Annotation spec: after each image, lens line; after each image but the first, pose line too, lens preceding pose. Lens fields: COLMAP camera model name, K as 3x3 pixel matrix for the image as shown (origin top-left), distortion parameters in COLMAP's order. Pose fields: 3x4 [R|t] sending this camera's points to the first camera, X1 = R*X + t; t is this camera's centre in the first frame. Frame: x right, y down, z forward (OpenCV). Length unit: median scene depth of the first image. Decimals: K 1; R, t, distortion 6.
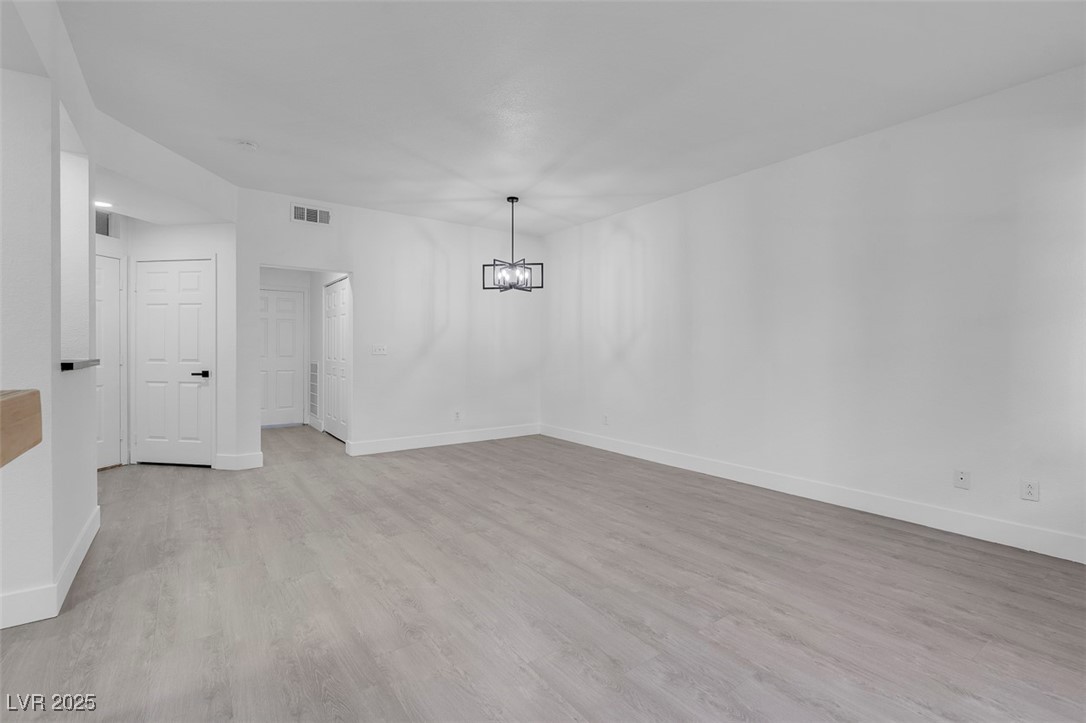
lens RADIAL K [[497.4, 0, 540.2], [0, 497.4, 353.6], [0, 0, 1]] dist [-0.004635, 0.001631]
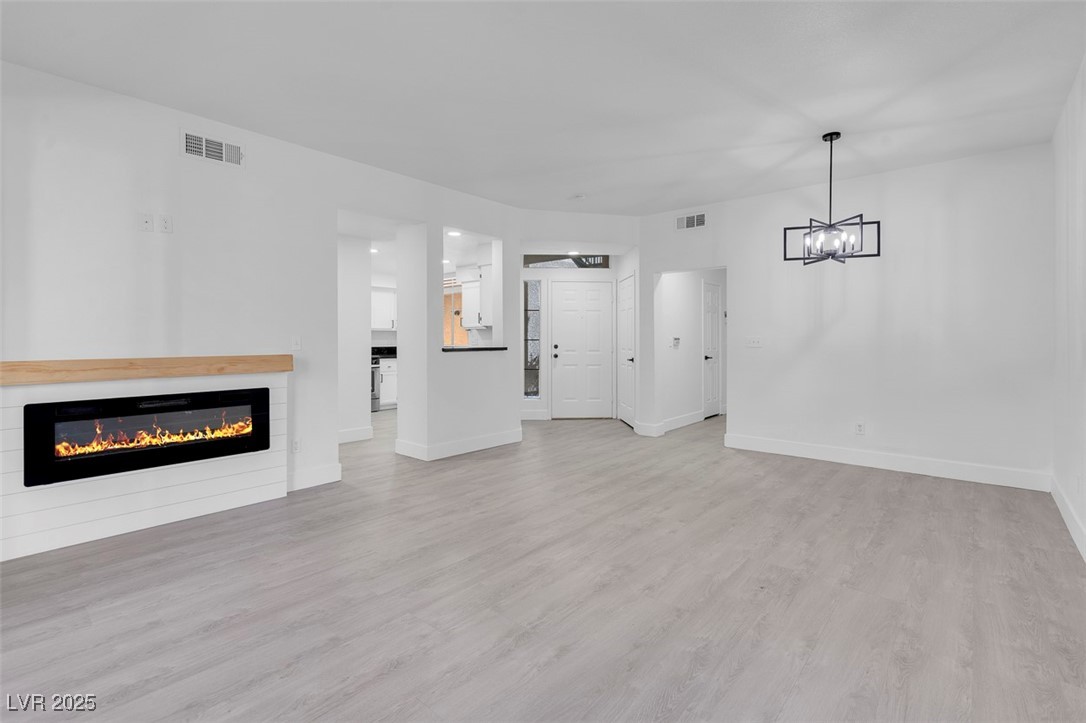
lens RADIAL K [[497.4, 0, 531.6], [0, 497.4, 342.4], [0, 0, 1]] dist [-0.004635, 0.001631]
pose [[0.216863, 0.000895, -0.976202, 0.561755], [-0.006704, 0.999977, -0.000573, -0.004376], [0.976179, 0.006668, 0.216864, 0.411441]]
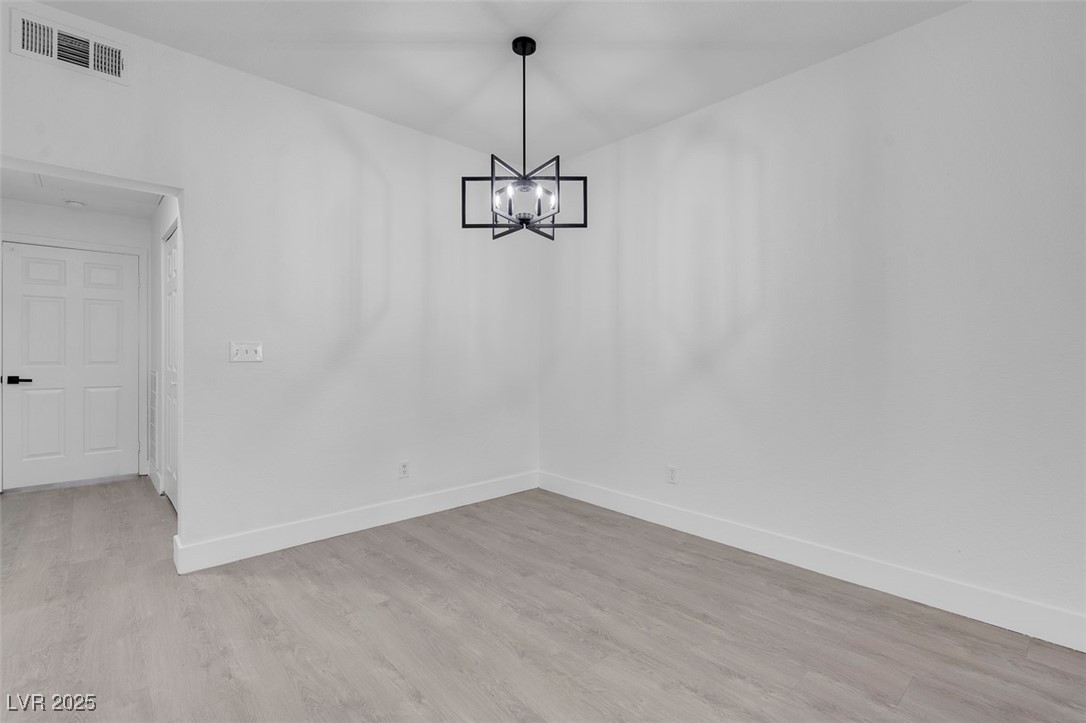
lens RADIAL K [[497.4, 0, 540.7], [0, 497.4, 357.3], [0, 0, 1]] dist [-0.004635, 0.001631]
pose [[0.992697, 0.000663, 0.120632, -0.098004], [-0.001034, 0.999995, 0.003015, -0.004622], [-0.120629, -0.003118, 0.992693, 0.511218]]
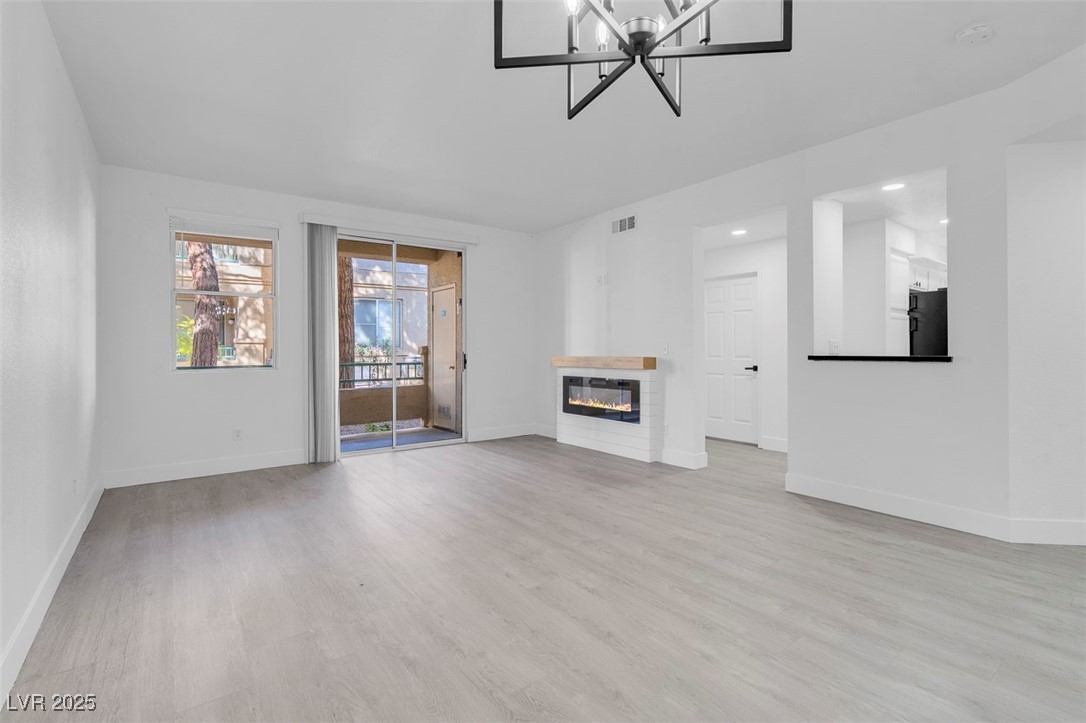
lens RADIAL K [[497.4, 0, 545.6], [0, 497.4, 357.5], [0, 0, 1]] dist [-0.004635, 0.001631]
pose [[-0.999726, 0.003512, -0.023127, -0.012220], [0.002903, 0.999650, 0.026291, -0.010066], [0.023211, 0.026216, -0.999387, 1.204732]]
